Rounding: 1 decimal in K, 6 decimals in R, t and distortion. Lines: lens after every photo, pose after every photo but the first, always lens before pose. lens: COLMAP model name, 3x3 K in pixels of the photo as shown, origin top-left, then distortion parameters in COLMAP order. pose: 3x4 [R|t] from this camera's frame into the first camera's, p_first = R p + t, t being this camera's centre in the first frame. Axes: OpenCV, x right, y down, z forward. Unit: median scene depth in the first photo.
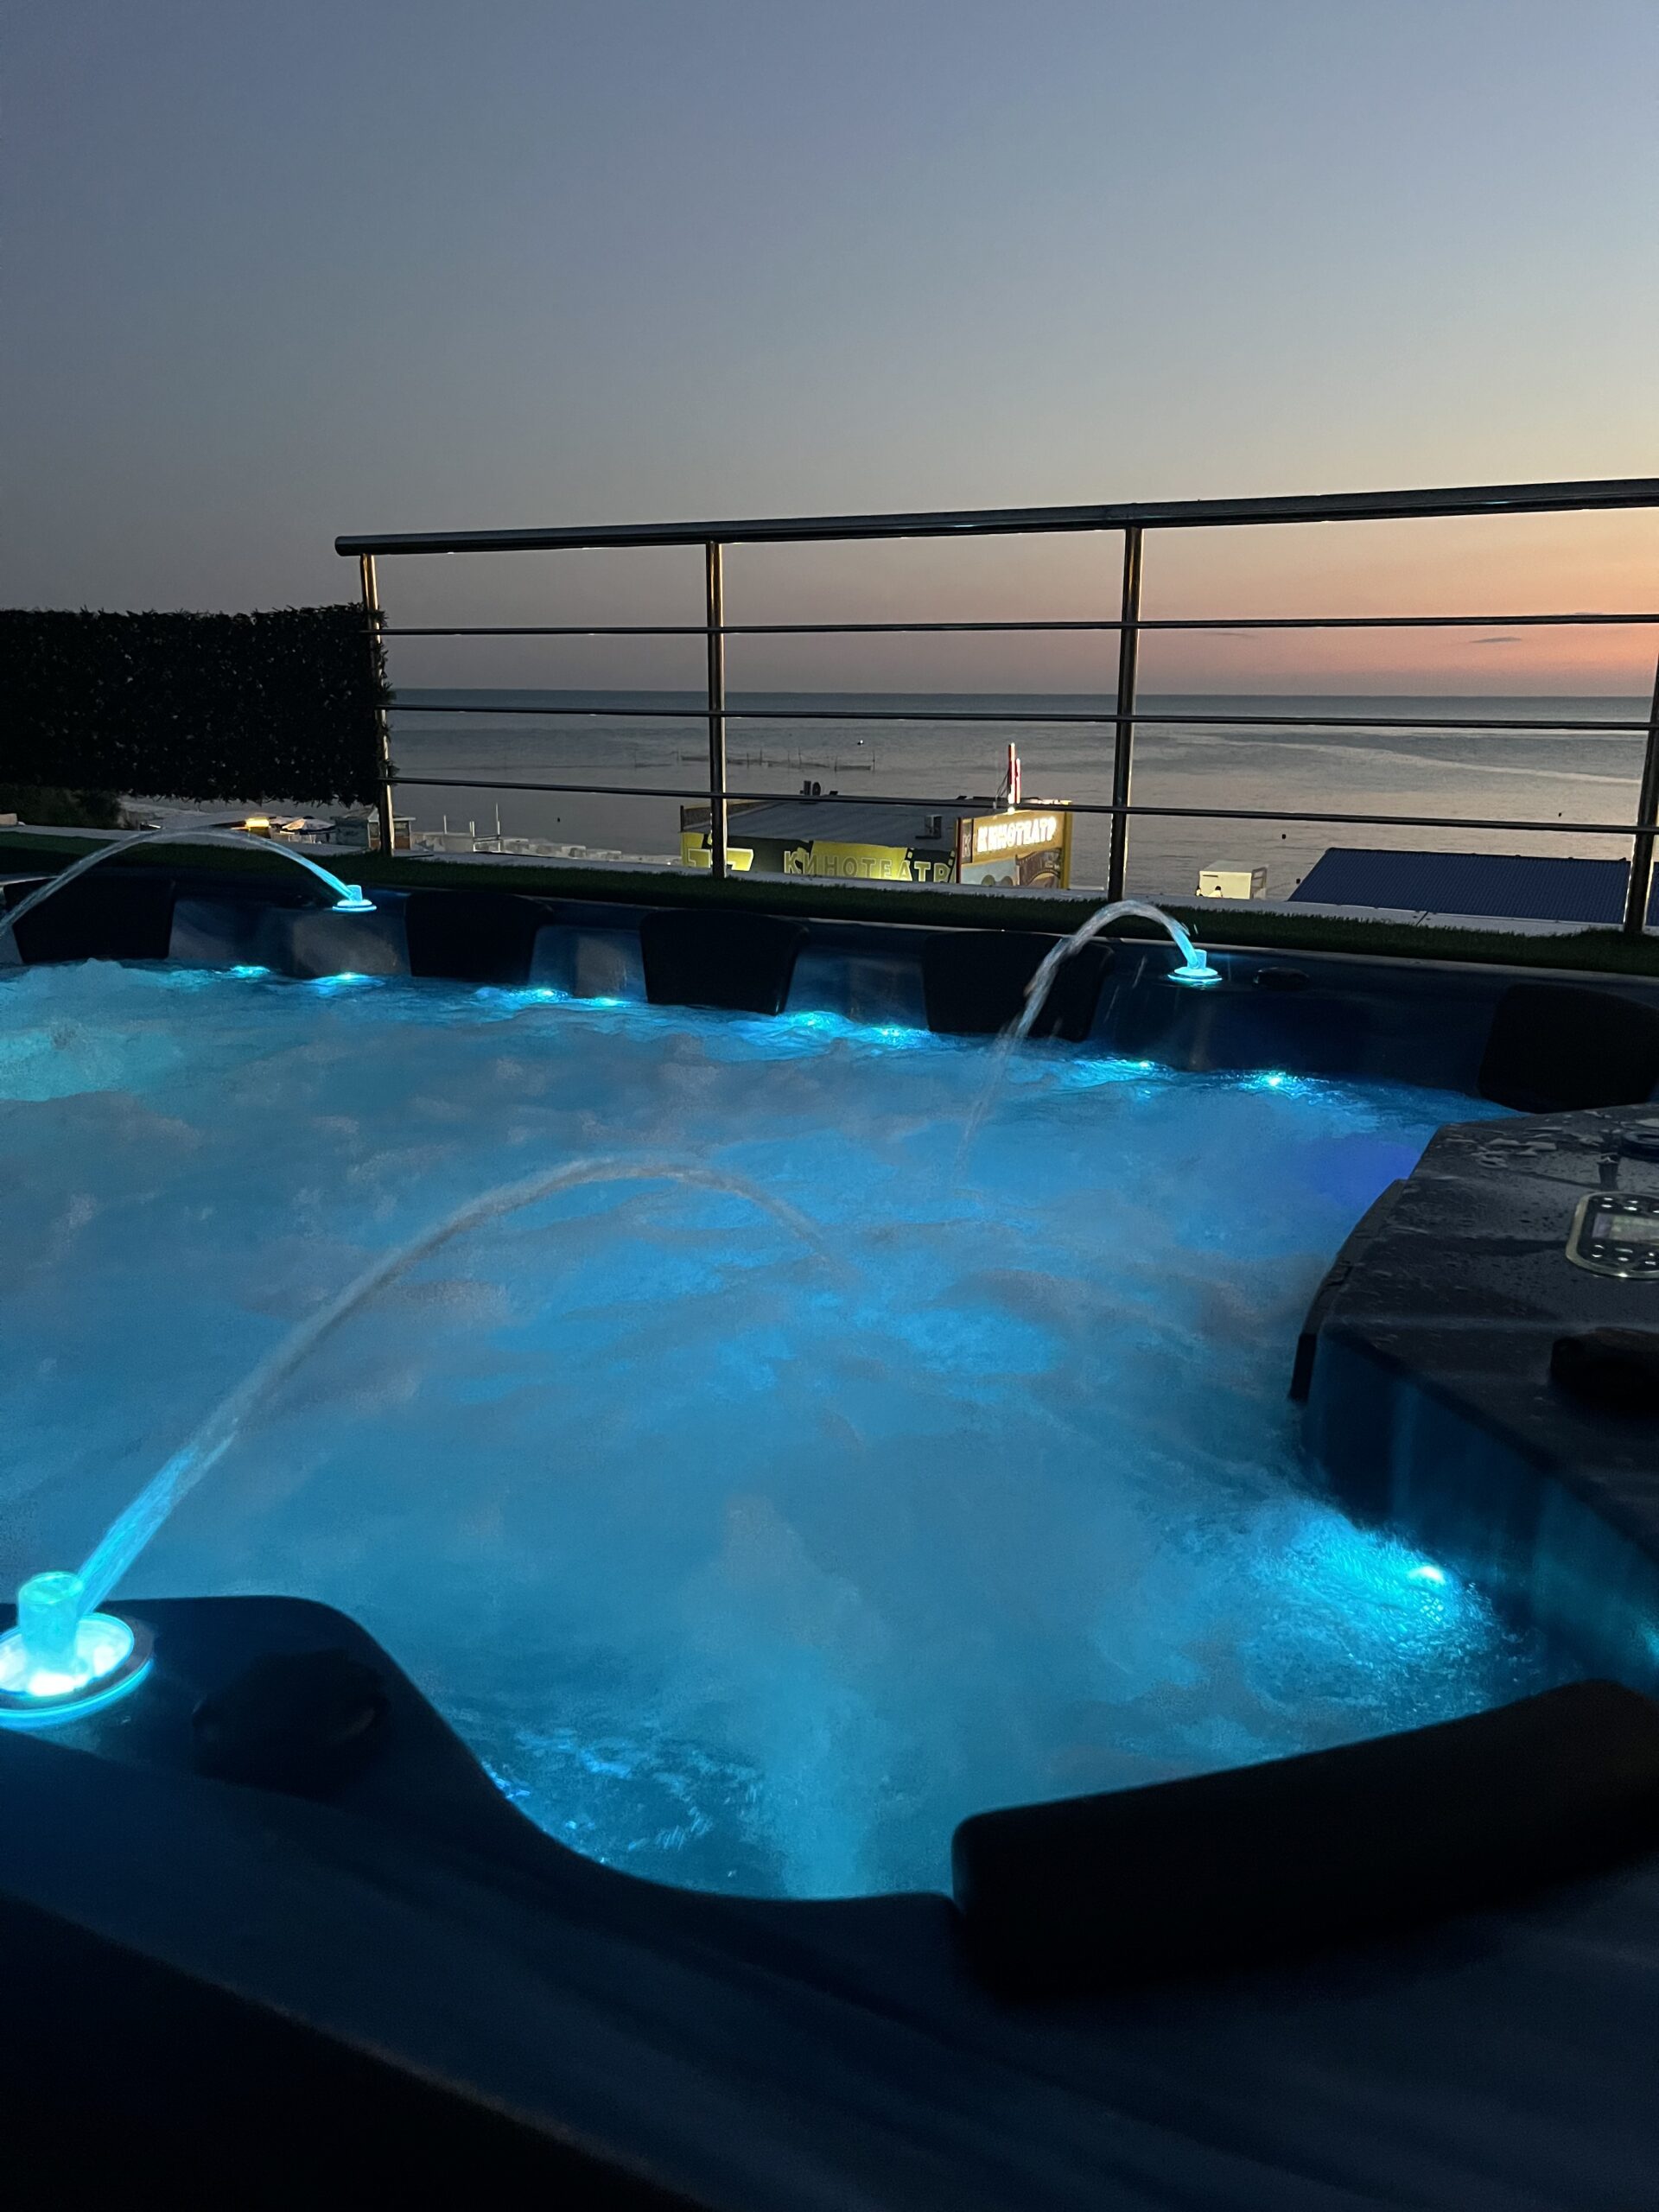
lens RADIAL K [[1652.2, 0, 825.6], [0, 1652.2, 1104.2], [0, 0, 1]] dist [0.048013, -0.000683]
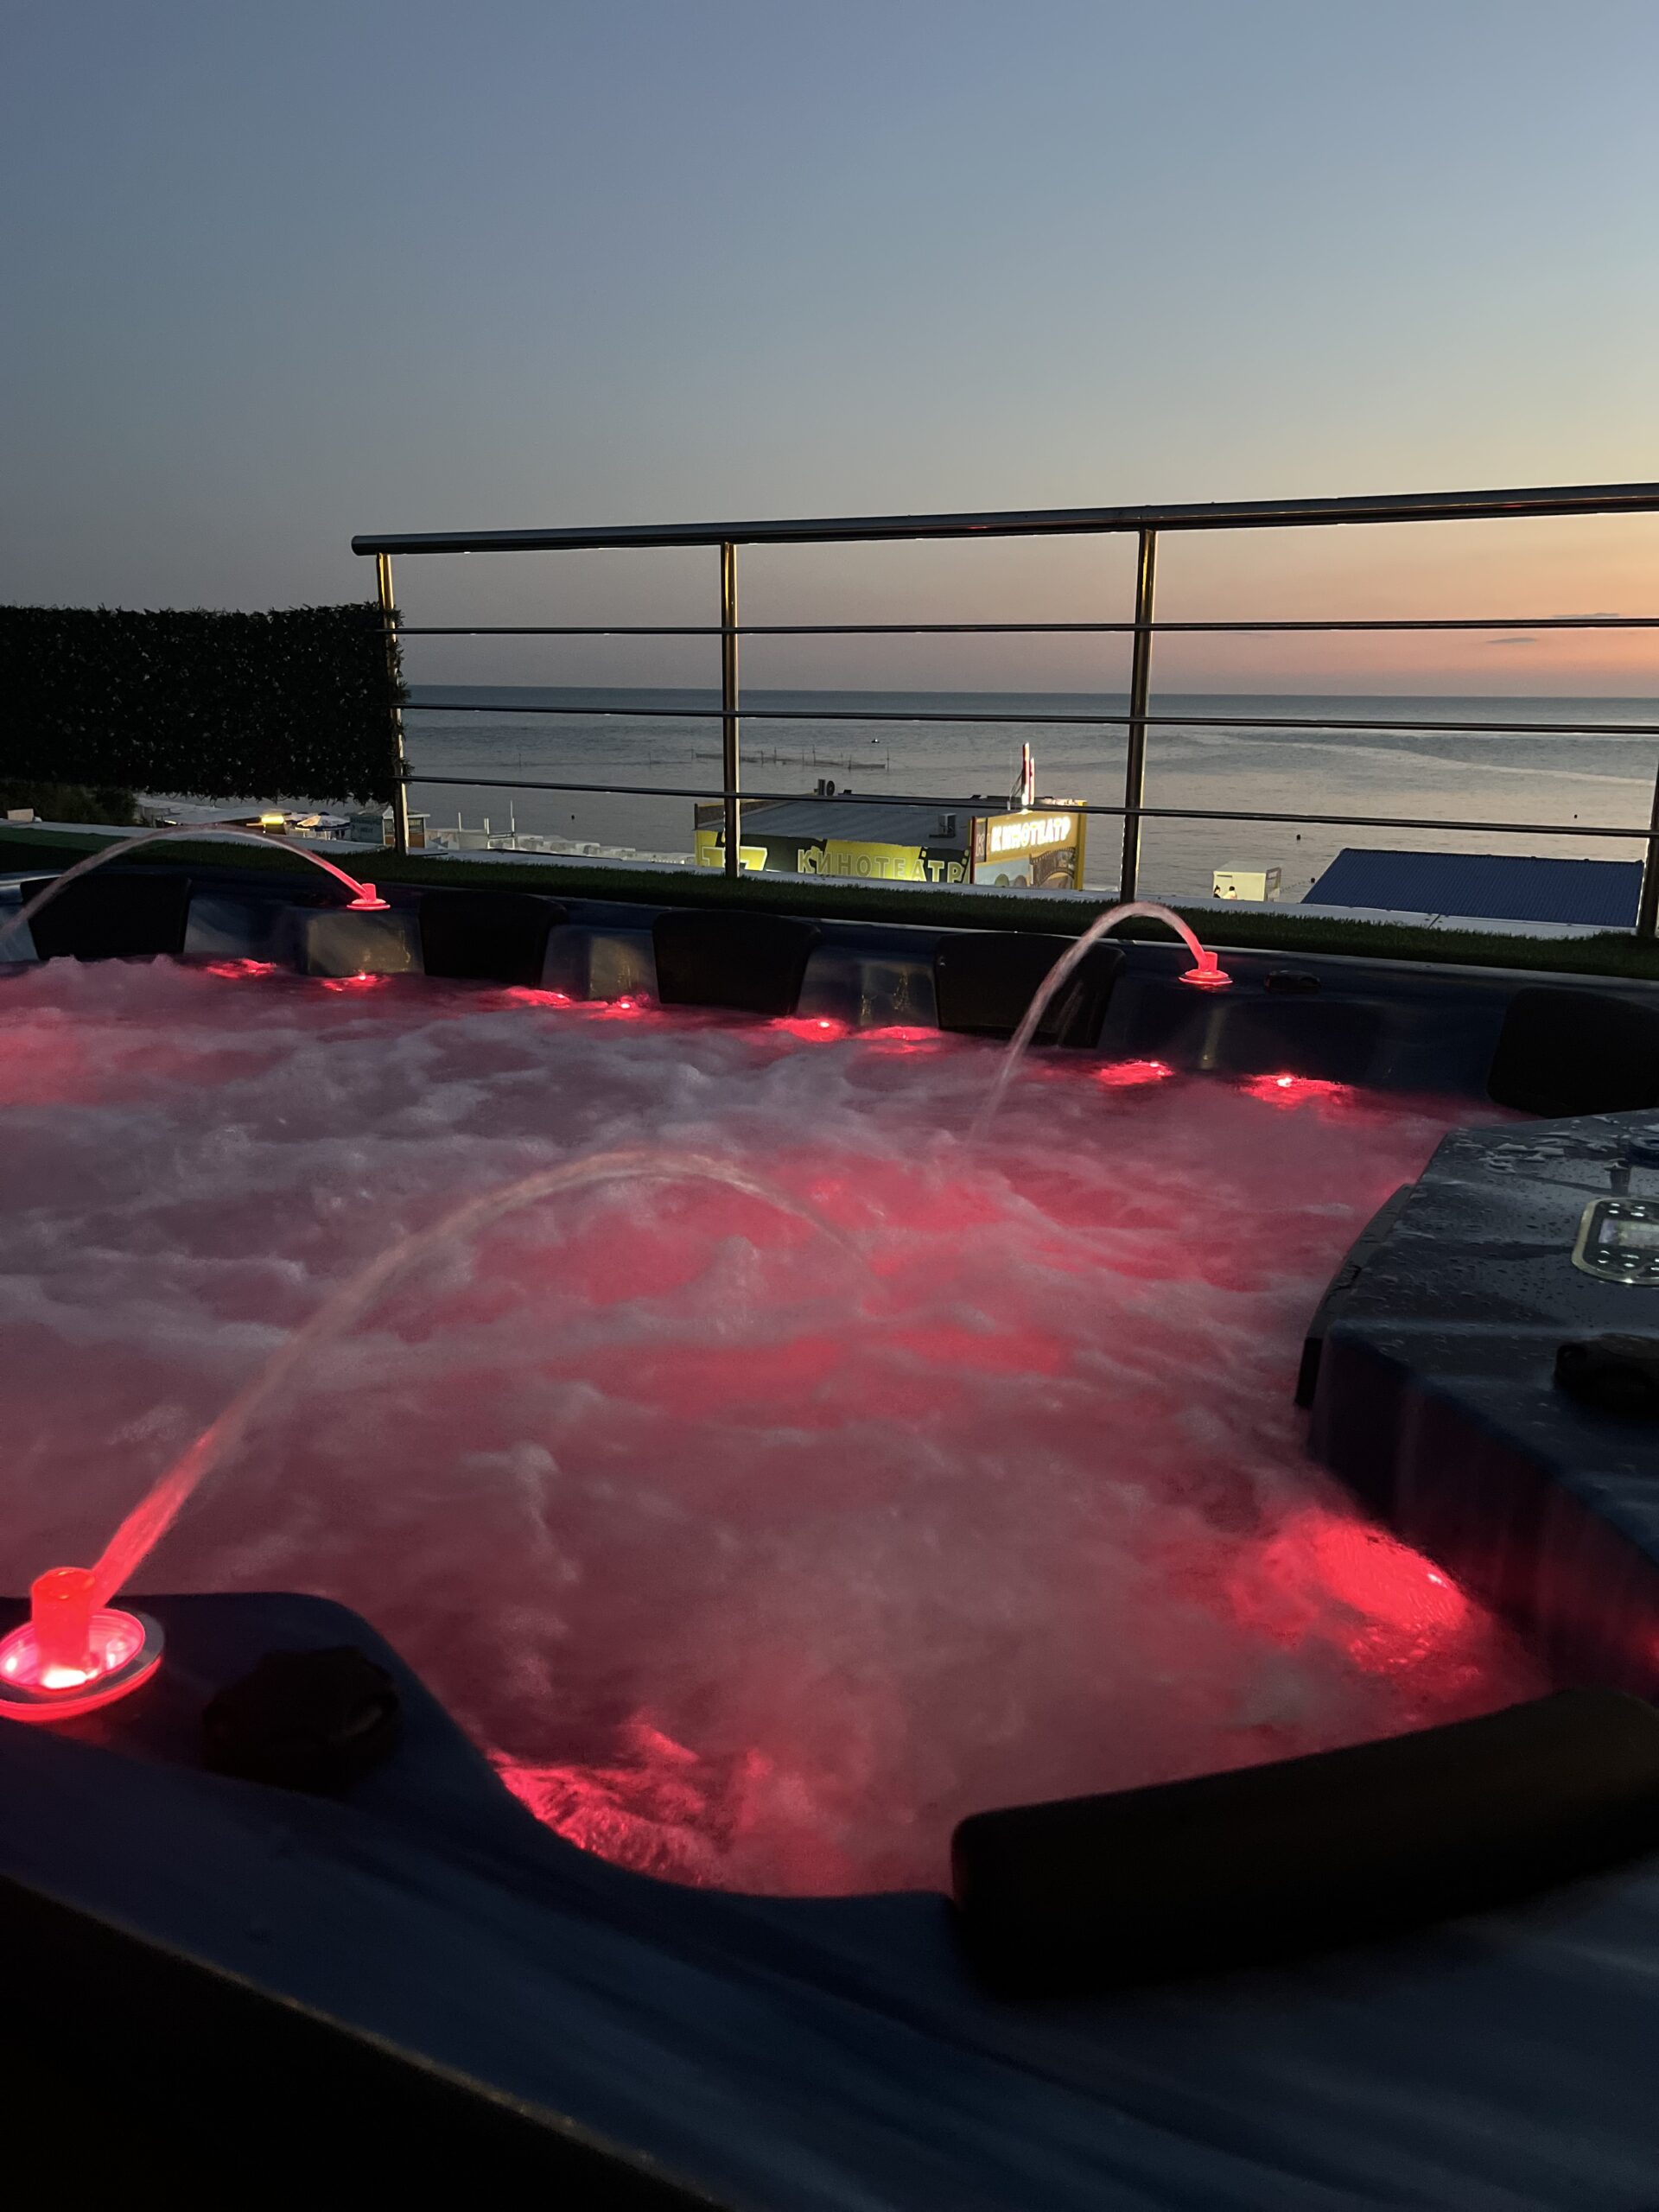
lens RADIAL K [[1652.4, 0, 830.6], [0, 1652.4, 1099.3], [0, 0, 1]] dist [0.048295, 0.000552]
pose [[0.999976, 0.005067, -0.004689, 0.000646], [-0.005076, 0.999985, -0.001909, -0.000790], [0.004680, 0.001933, 0.999987, -0.001889]]
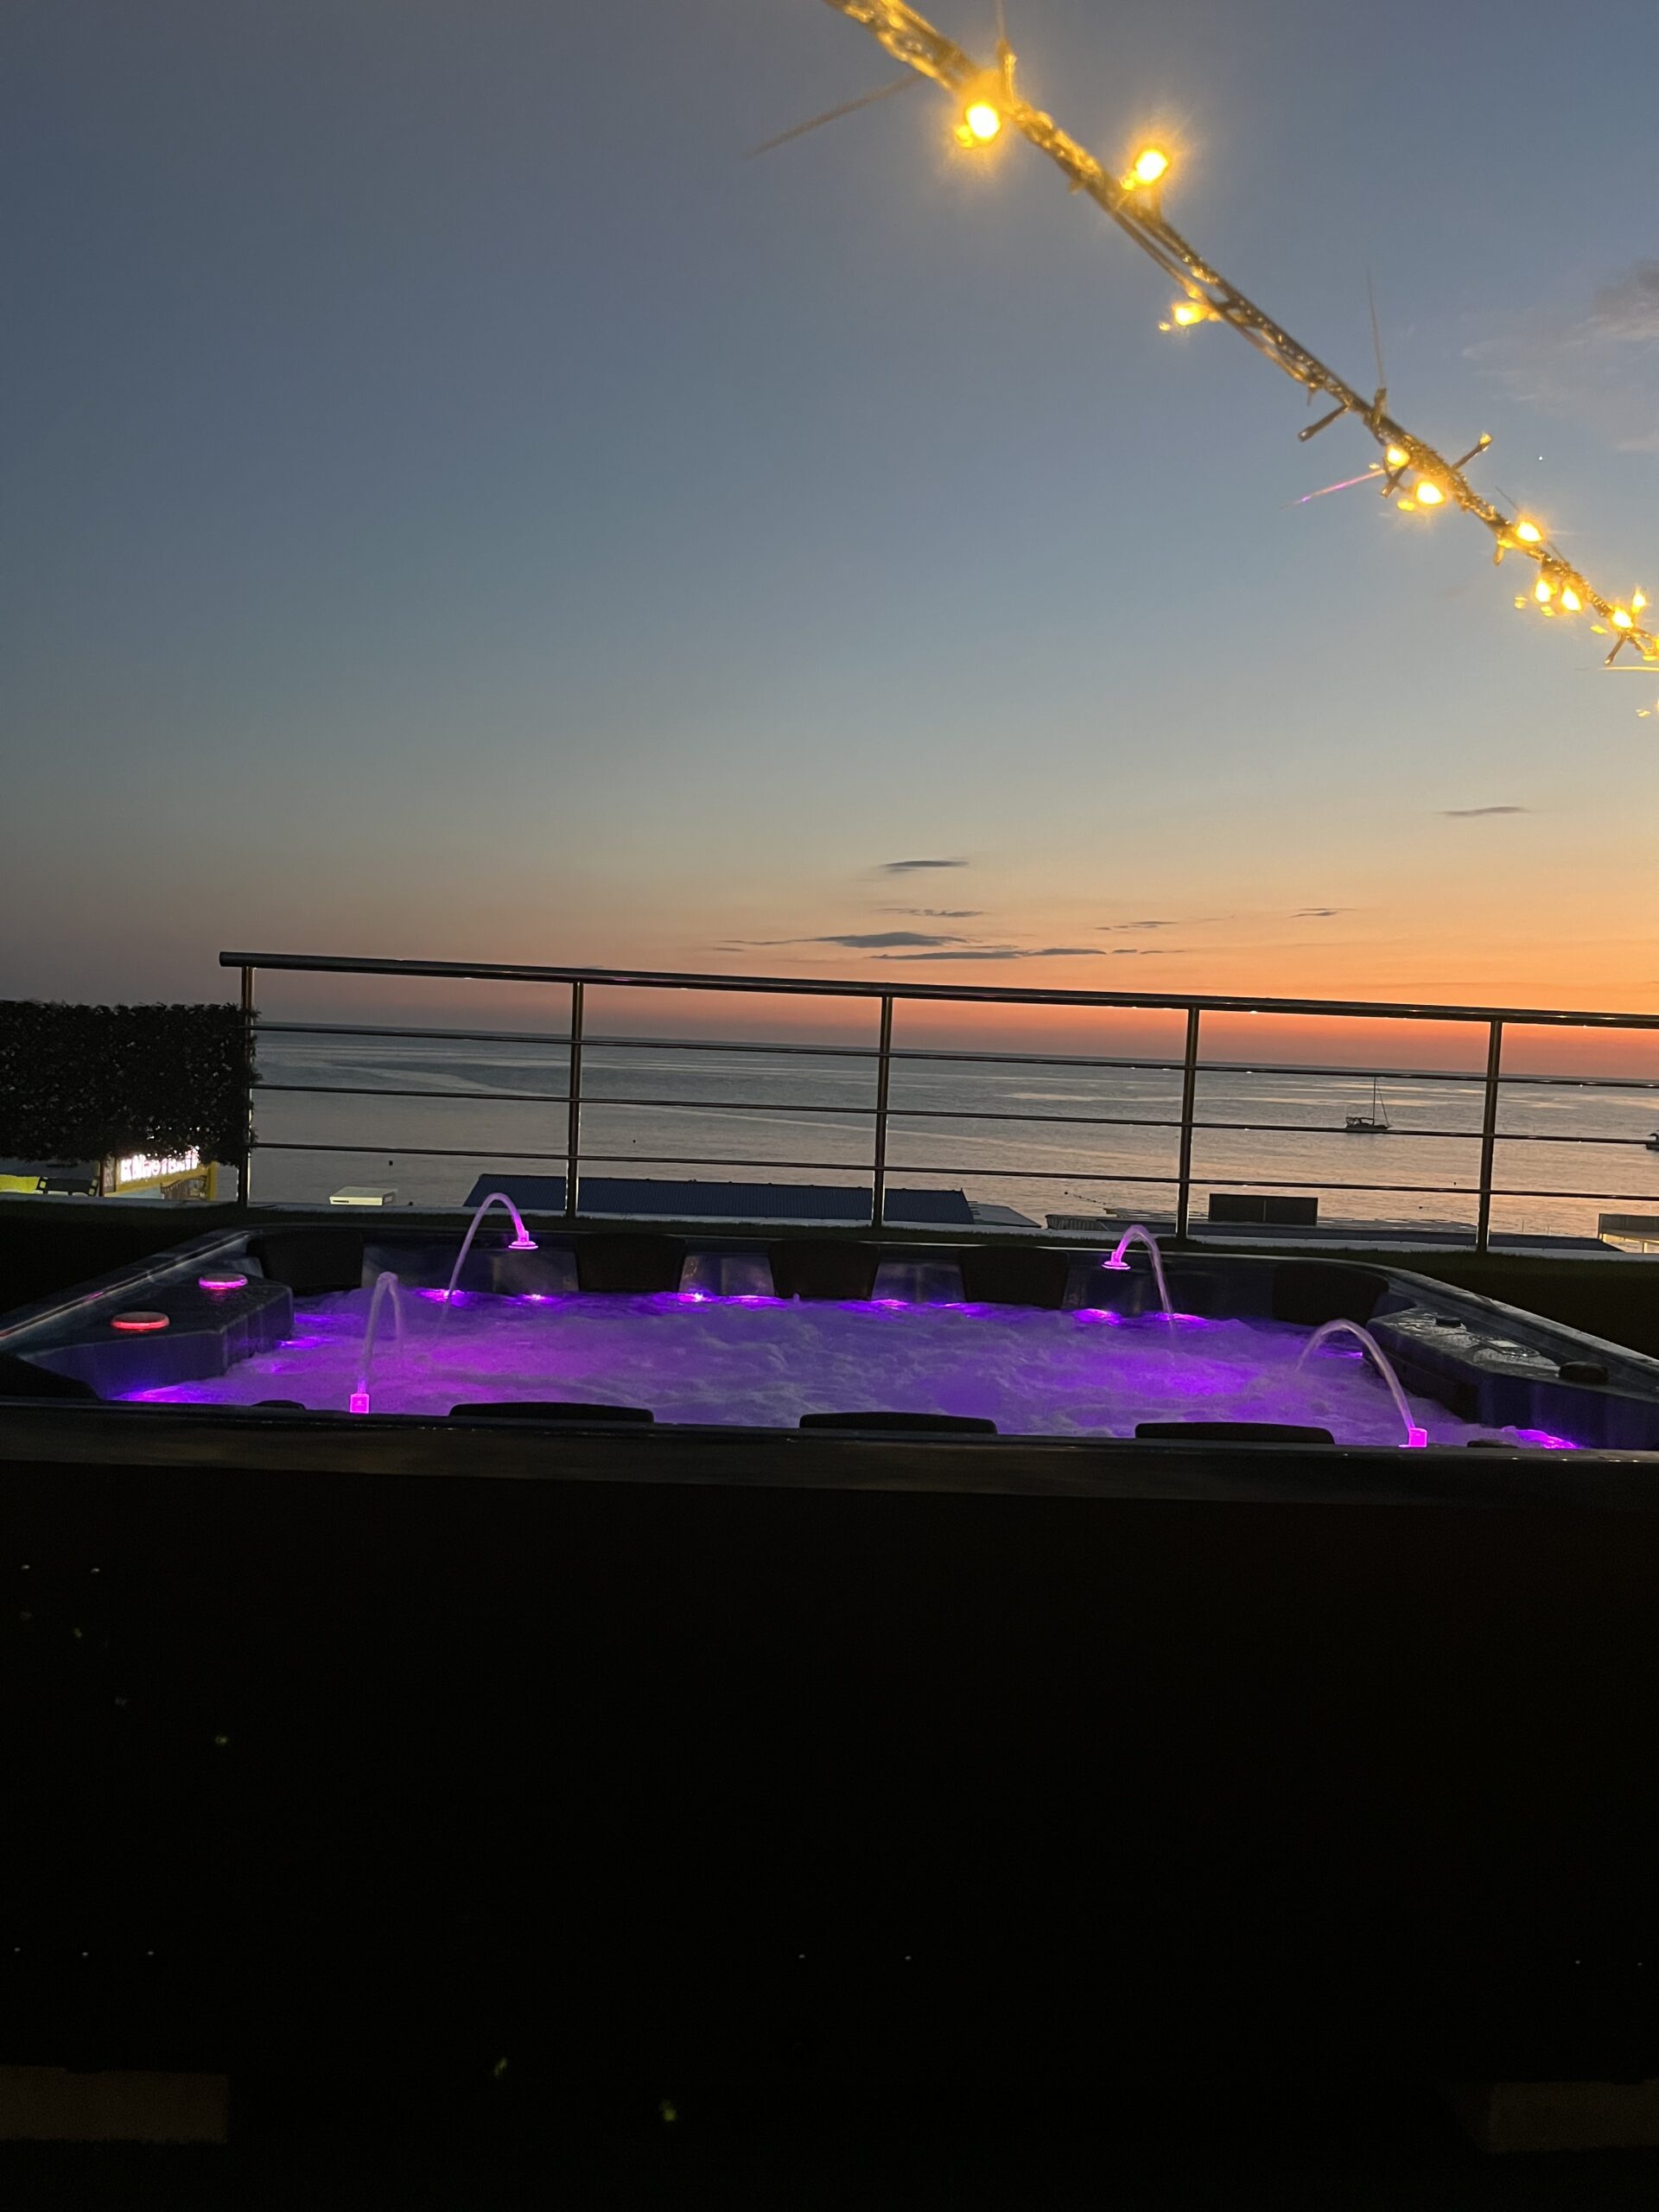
lens RADIAL K [[1677.6, 0, 826.9], [0, 1677.6, 1110.0], [0, 0, 1]] dist [0.056023, -0.083923]
pose [[0.871252, 0.010529, 0.490723, -0.534579], [0.082584, 0.982373, -0.167701, 0.022447], [-0.483838, 0.186636, 0.855025, -0.278366]]
